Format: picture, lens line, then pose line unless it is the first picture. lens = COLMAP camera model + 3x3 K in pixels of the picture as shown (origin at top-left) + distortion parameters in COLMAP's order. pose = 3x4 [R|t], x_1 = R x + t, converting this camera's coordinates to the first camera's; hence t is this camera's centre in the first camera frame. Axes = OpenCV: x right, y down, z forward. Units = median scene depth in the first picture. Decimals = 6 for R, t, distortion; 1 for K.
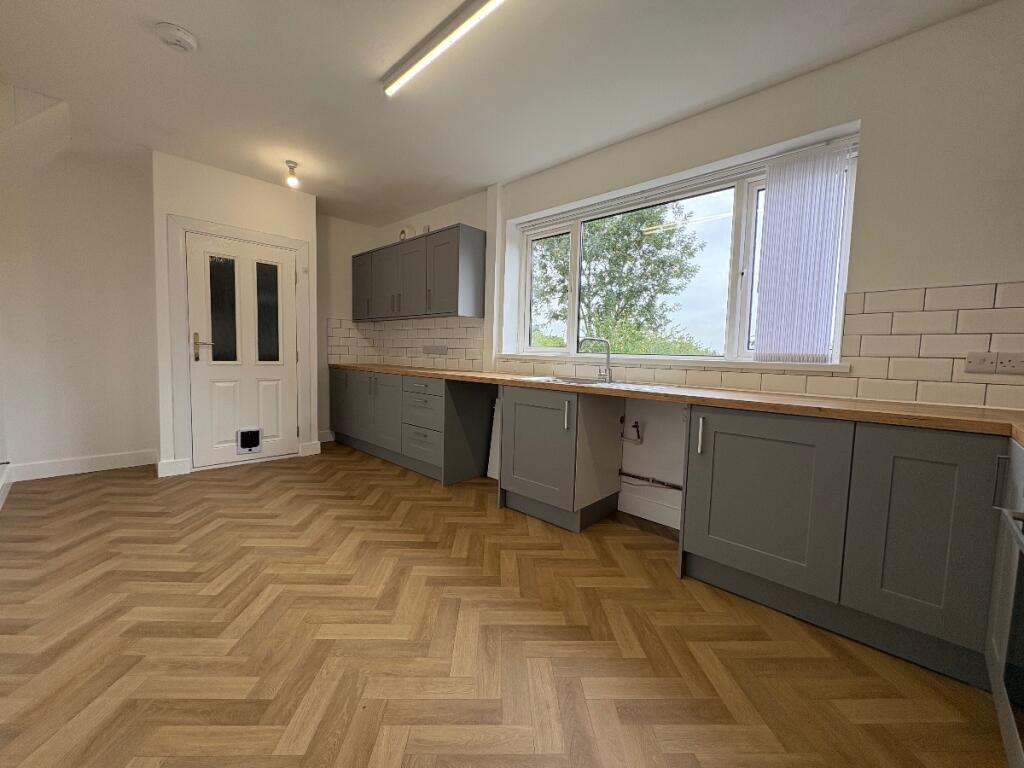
lens RADIAL K [[399.3, 0, 509.8], [0, 399.3, 382.8], [0, 0, 1]] dist [-0.000146, 0.000105]
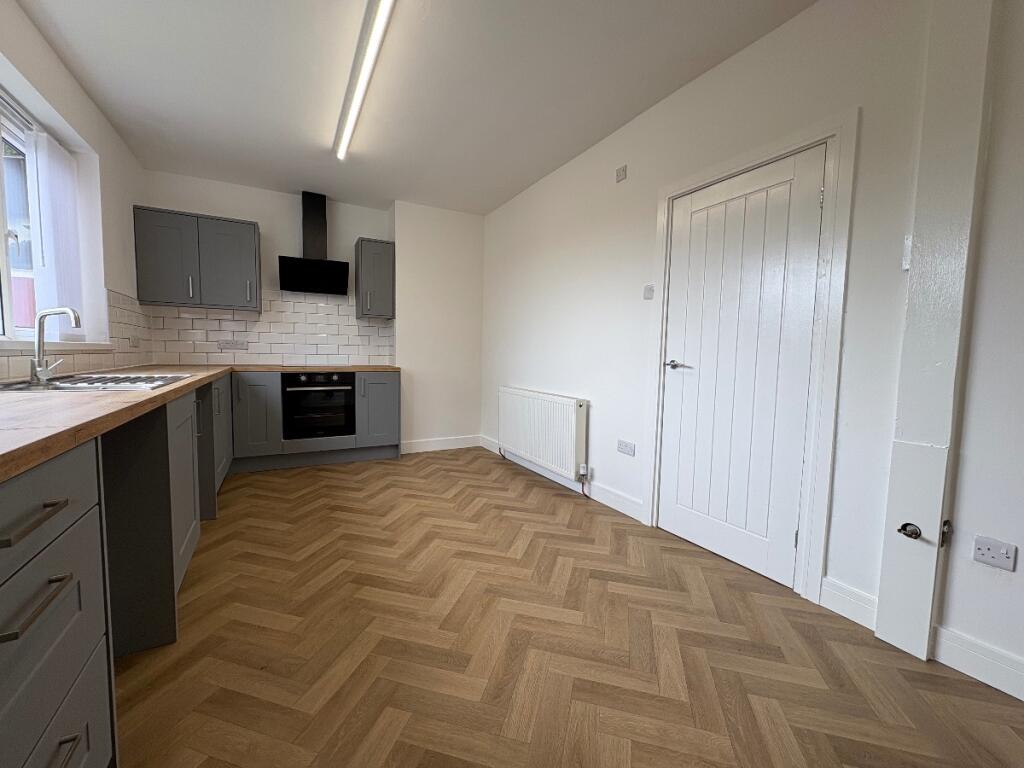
lens RADIAL K [[399.3, 0, 509.8], [0, 399.3, 382.8], [0, 0, 1]] dist [-0.000146, 0.000105]
pose [[-0.953741, -0.064230, 0.293689, -0.835727], [-0.021151, 0.988826, 0.147569, -0.146002], [-0.299885, 0.134531, -0.944442, 1.925808]]
